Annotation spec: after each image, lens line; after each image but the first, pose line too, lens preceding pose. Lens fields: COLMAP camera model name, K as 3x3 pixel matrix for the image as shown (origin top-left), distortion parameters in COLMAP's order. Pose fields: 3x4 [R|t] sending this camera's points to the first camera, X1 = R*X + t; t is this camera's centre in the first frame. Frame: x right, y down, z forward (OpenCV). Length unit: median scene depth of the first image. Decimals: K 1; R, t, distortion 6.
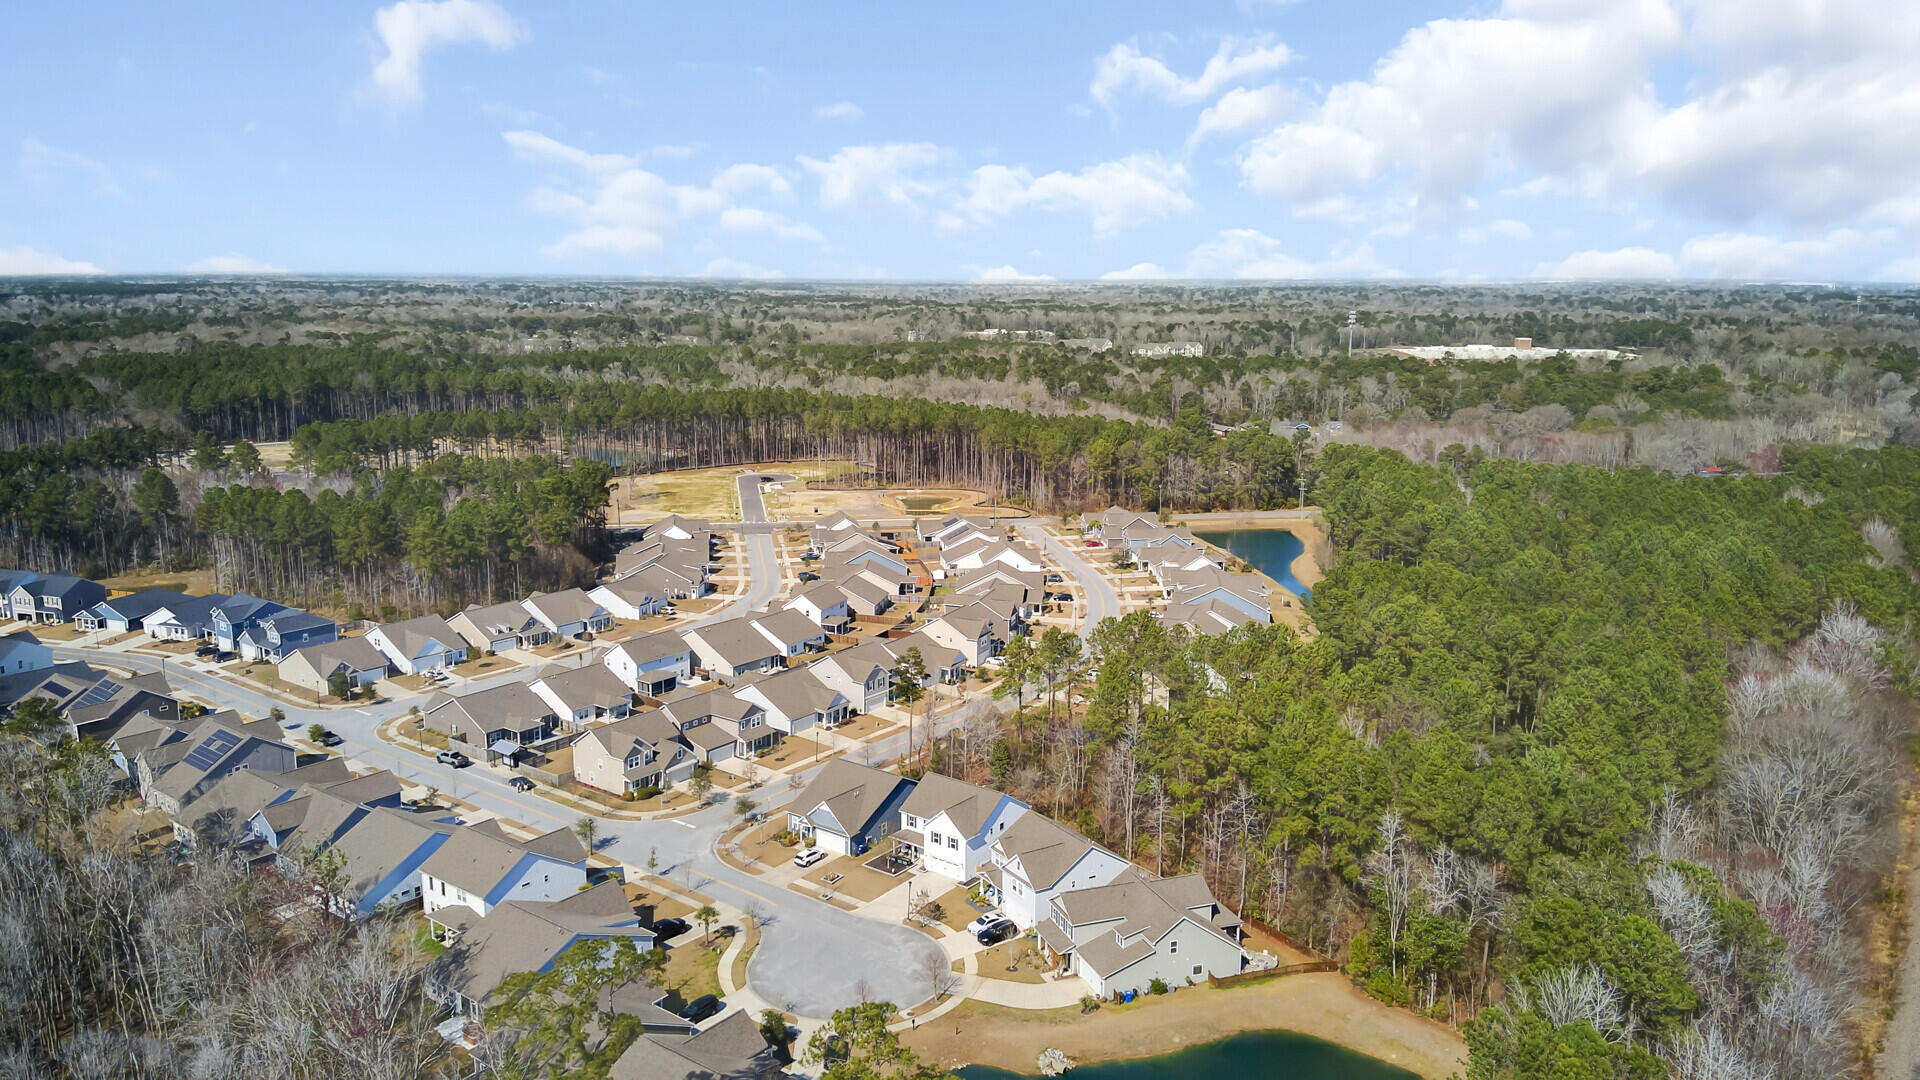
lens RADIAL K [[1379.3, 0, 956.9], [0, 1379.3, 559.3], [0, 0, 1]] dist [0.194081, -0.405256]
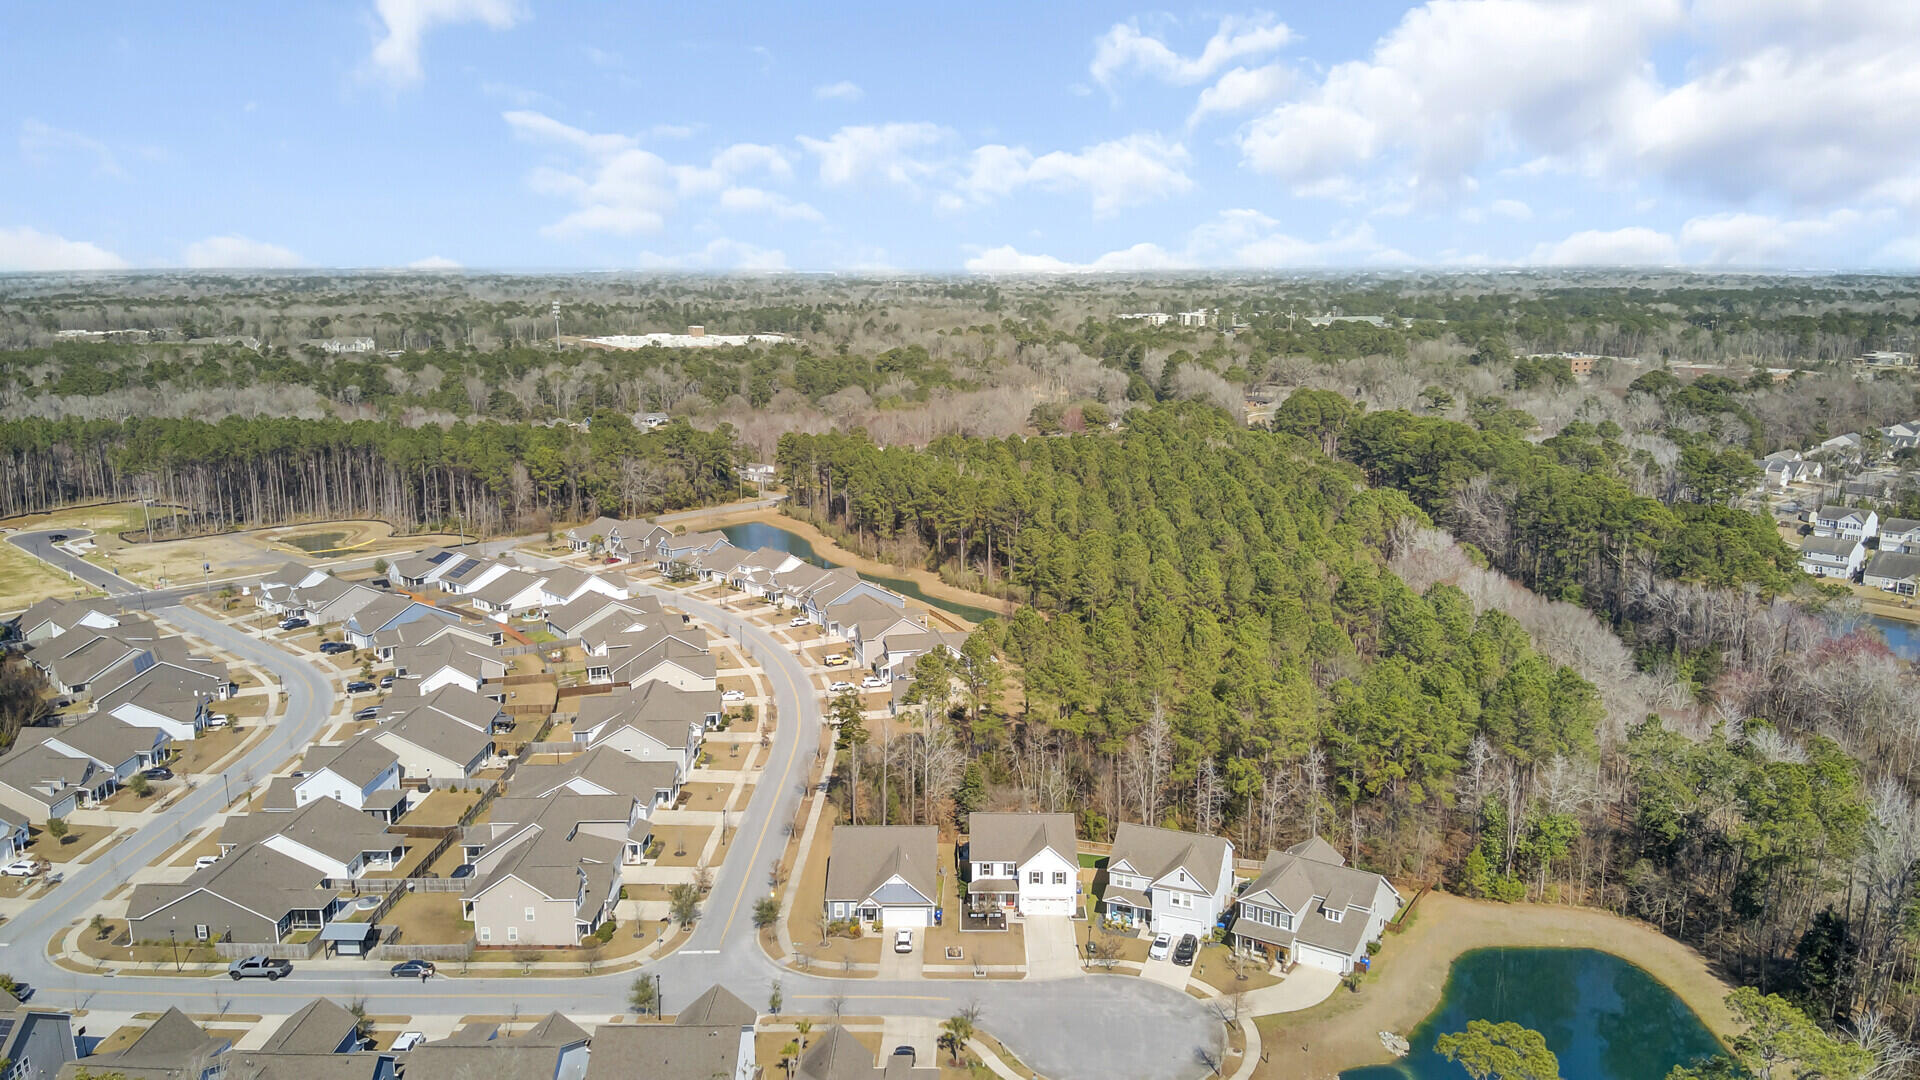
lens RADIAL K [[1393.5, 0, 960.0], [0, 1393.5, 540.0], [0, 0, 1]] dist [0.131117, -0.242129]
pose [[0.794559, -0.122857, 0.594627, -0.564477], [0.126602, 0.991313, 0.035648, -0.060248], [-0.593841, 0.046956, 0.803211, 0.260092]]
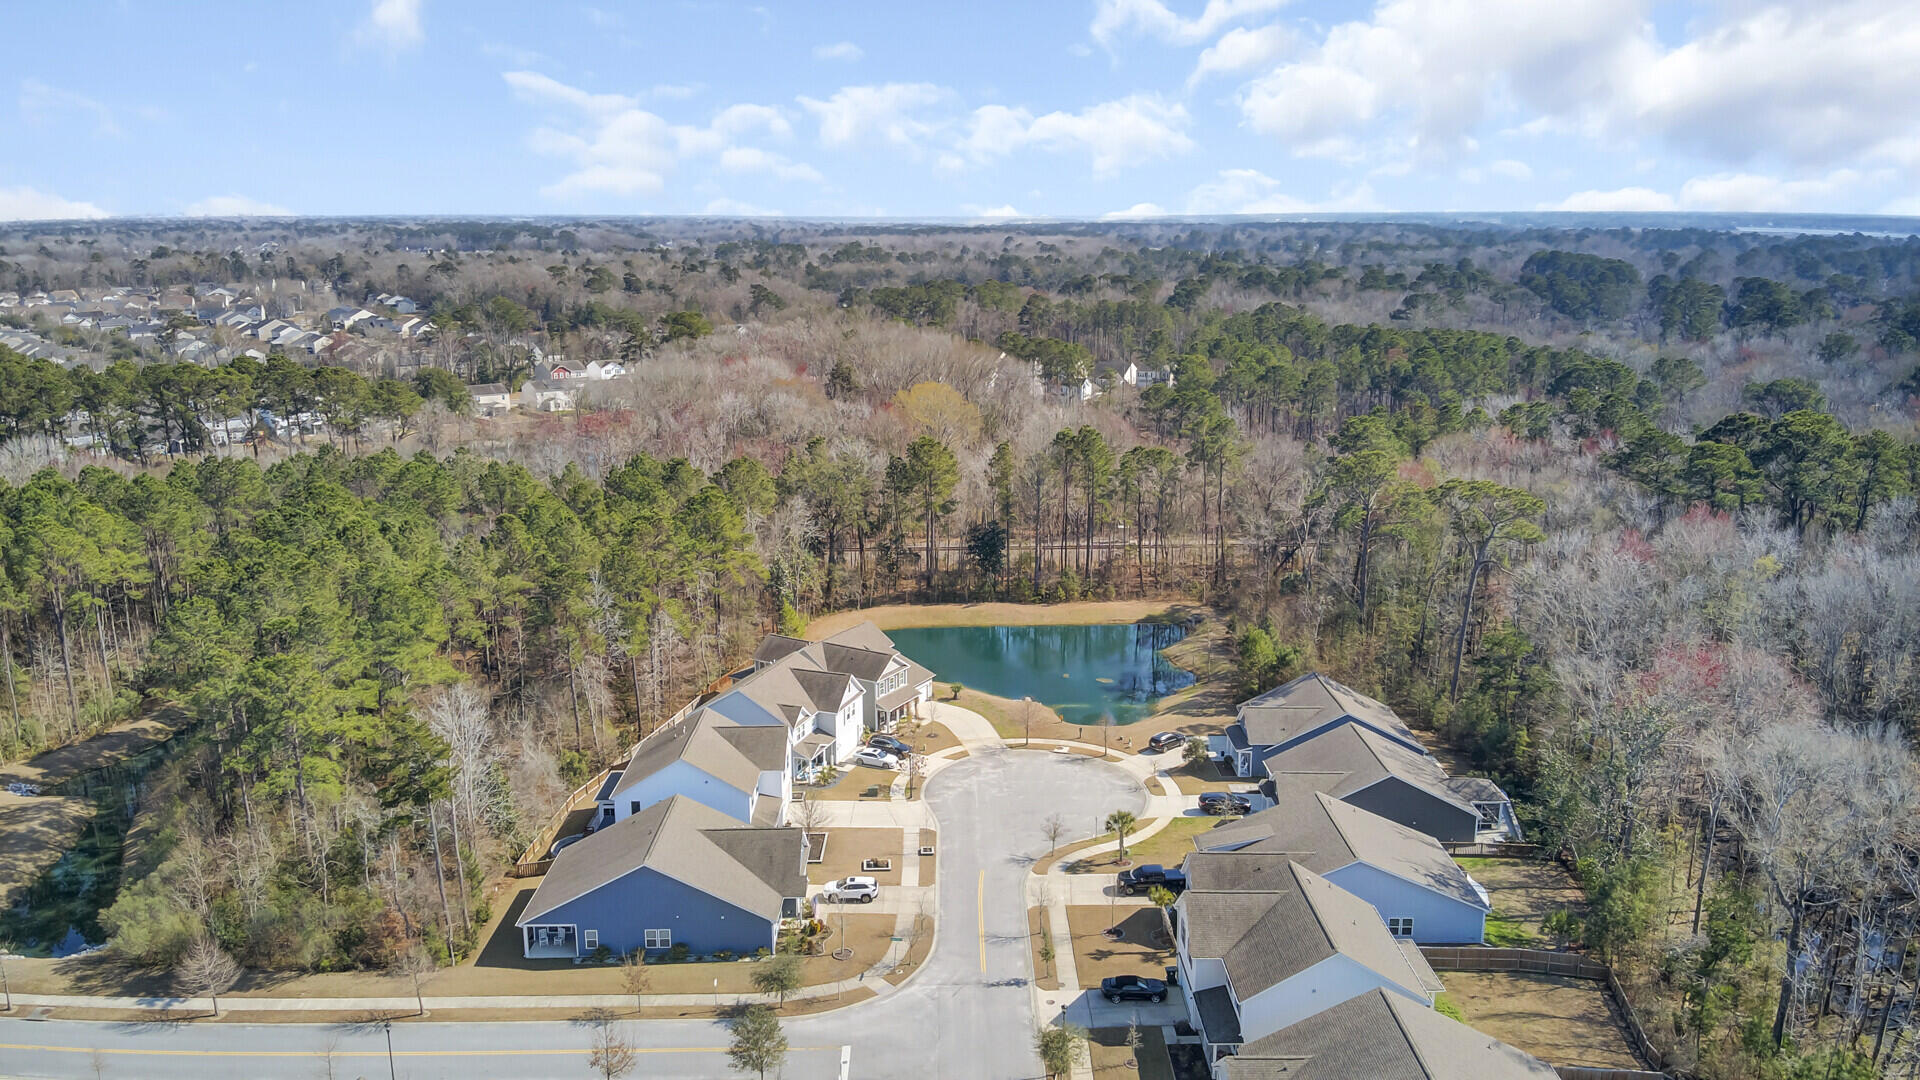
lens RADIAL K [[1393.5, 0, 960.0], [0, 1393.5, 540.0], [0, 0, 1]] dist [0.131117, -0.242129]
pose [[-0.618532, -0.180411, 0.764768, -0.594687], [0.163003, 0.922652, 0.349490, -0.149817], [-0.768666, 0.340830, -0.541283, 1.244356]]
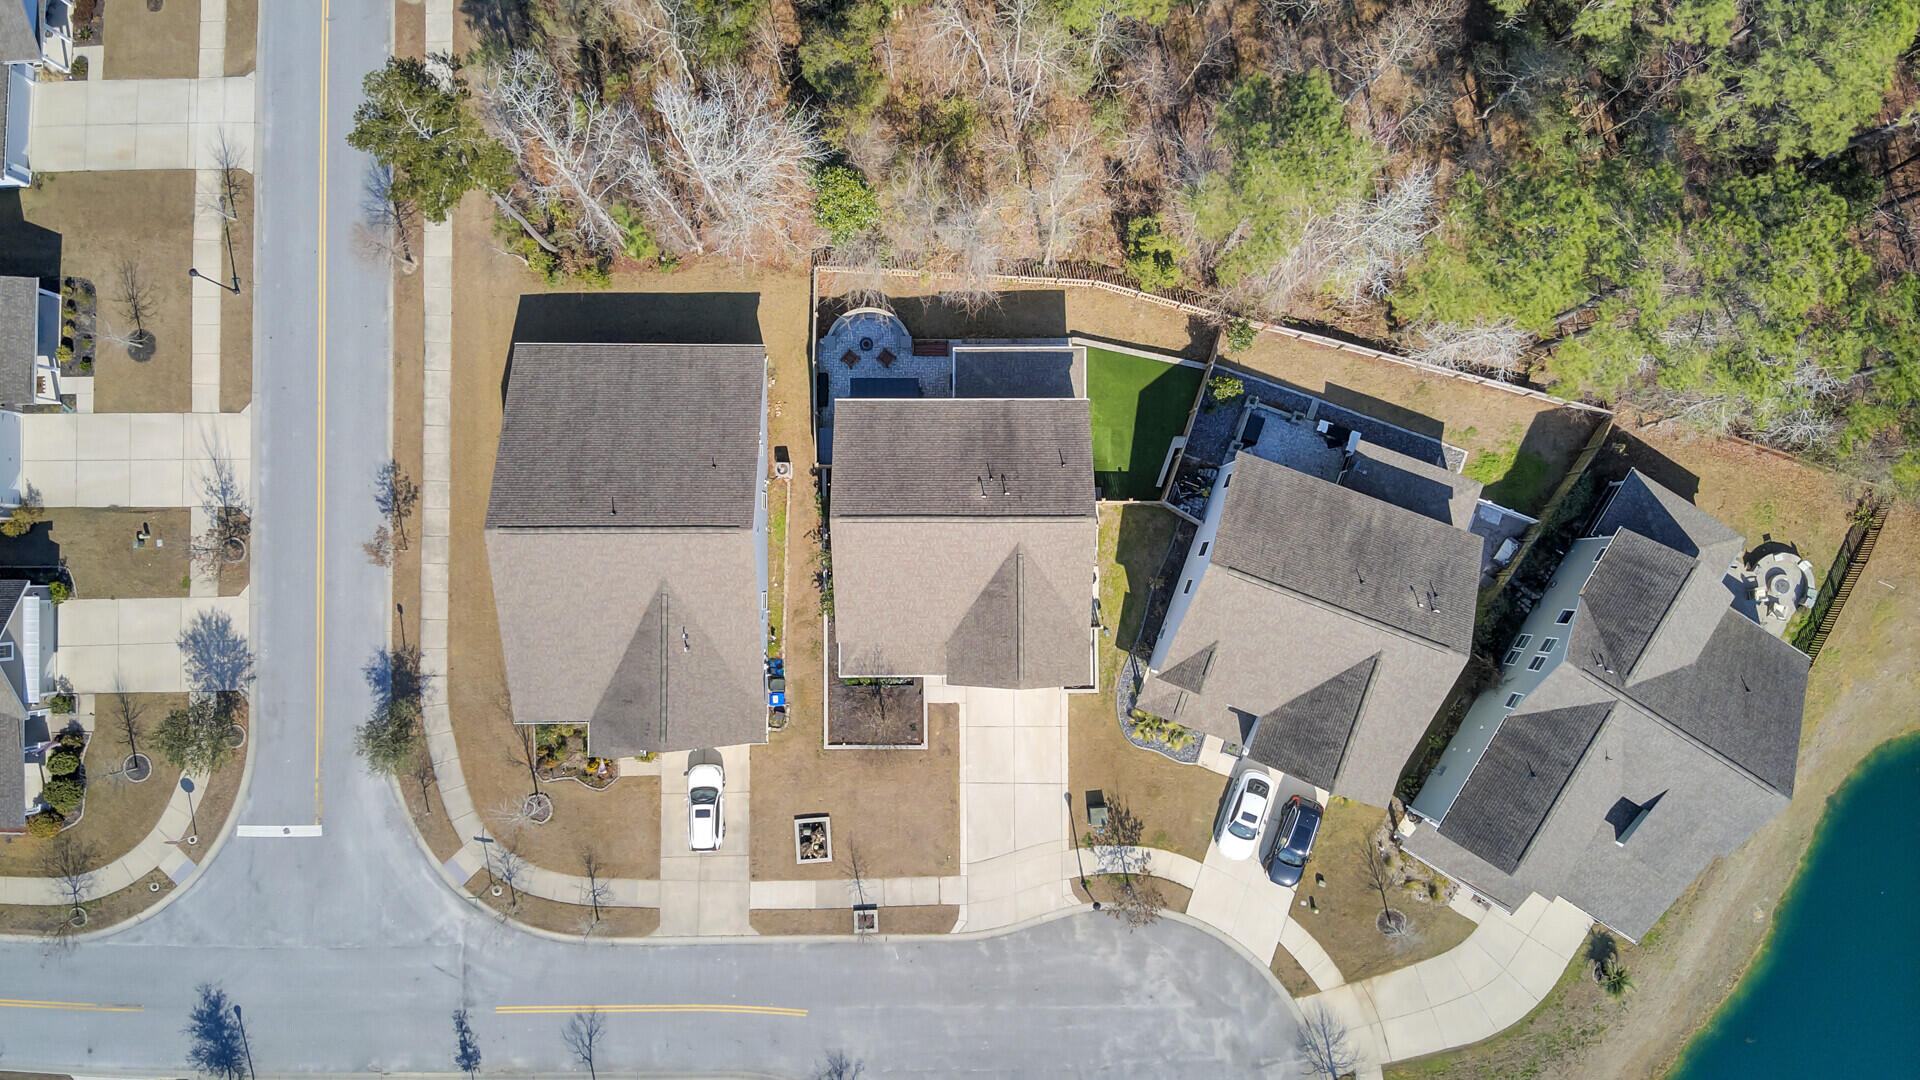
lens RADIAL K [[1379.3, 0, 956.9], [0, 1379.3, 559.3], [0, 0, 1]] dist [0.194081, -0.405256]
pose [[0.788107, -0.615482, 0.008275, -0.004877], [0.125669, 0.174048, 0.976685, -0.191871], [-0.602573, -0.768693, 0.214516, 0.915306]]
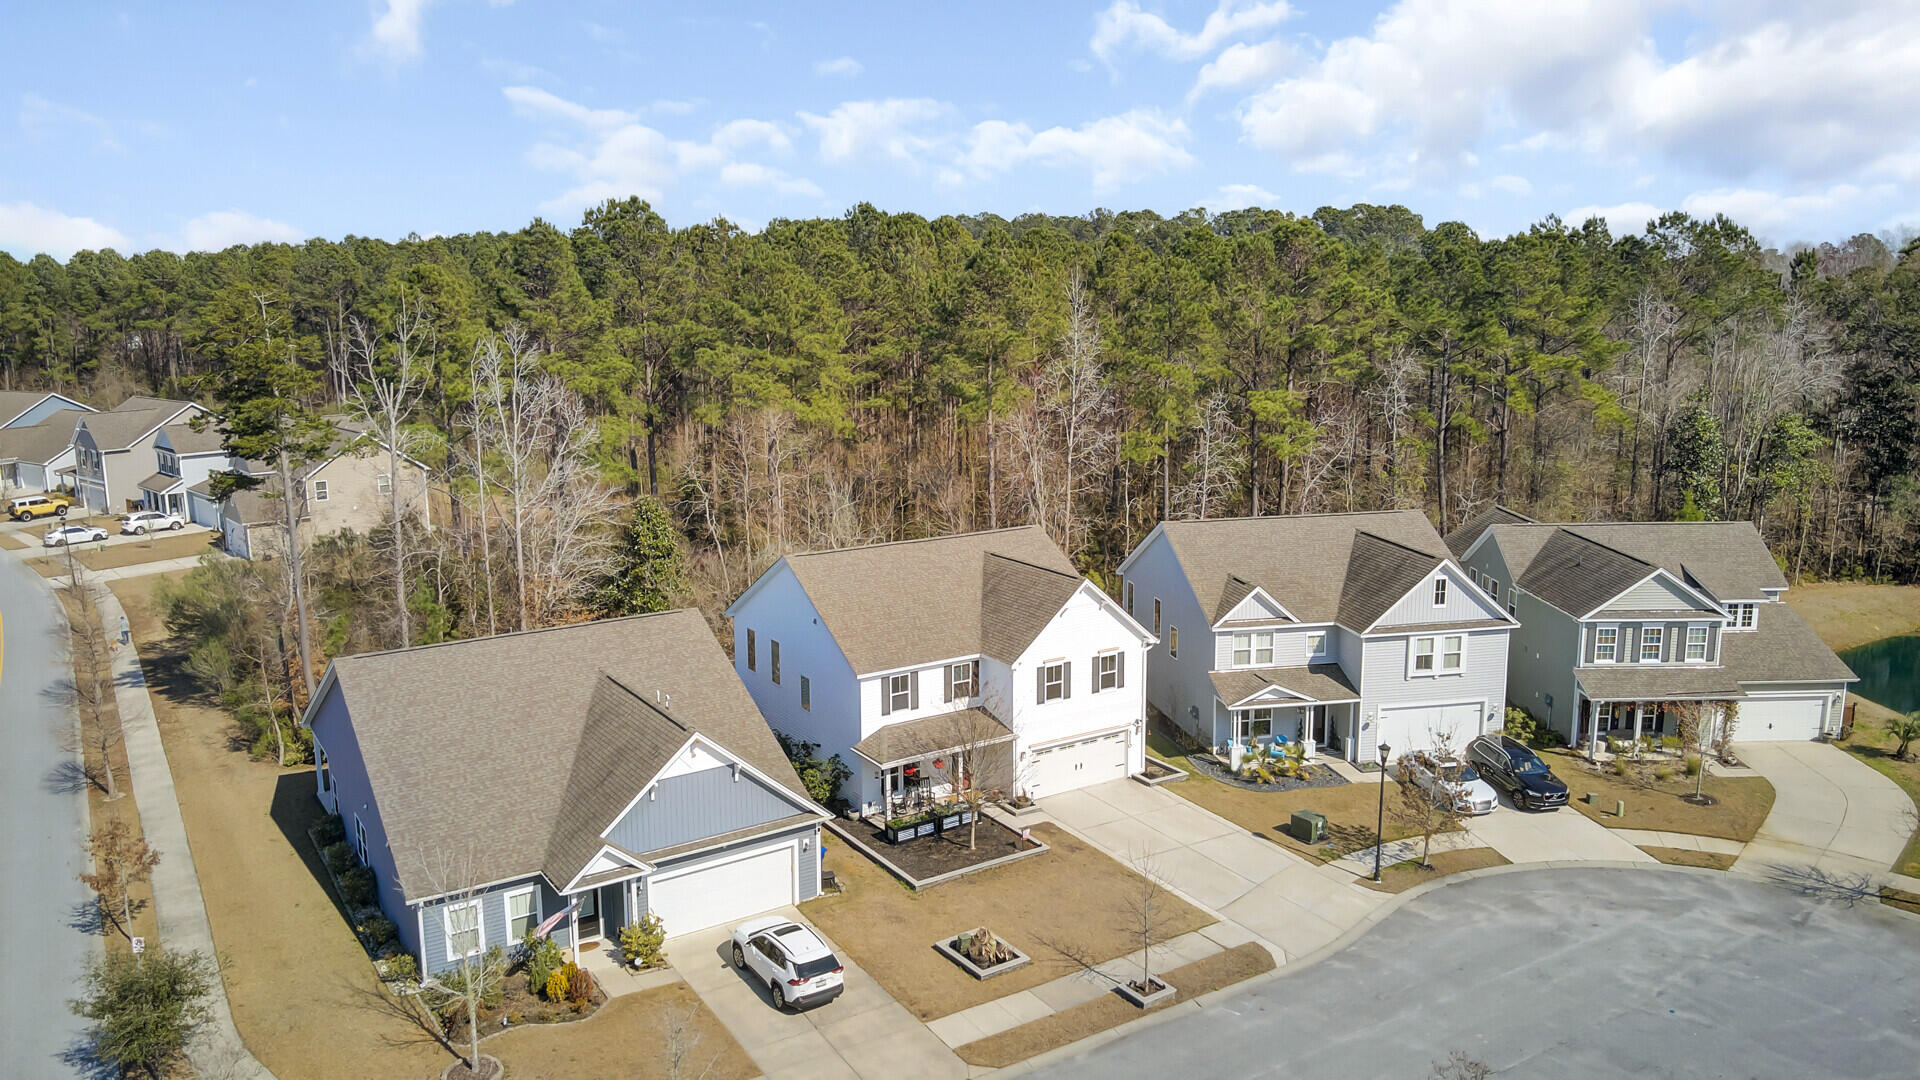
lens RADIAL K [[1393.5, 0, 960.0], [0, 1393.5, 540.0], [0, 0, 1]] dist [0.131117, -0.242129]
pose [[0.331941, -0.181197, 0.925734, -0.293884], [0.199145, 0.972720, 0.118986, 0.124339], [-0.922039, 0.144859, 0.358970, 0.873942]]
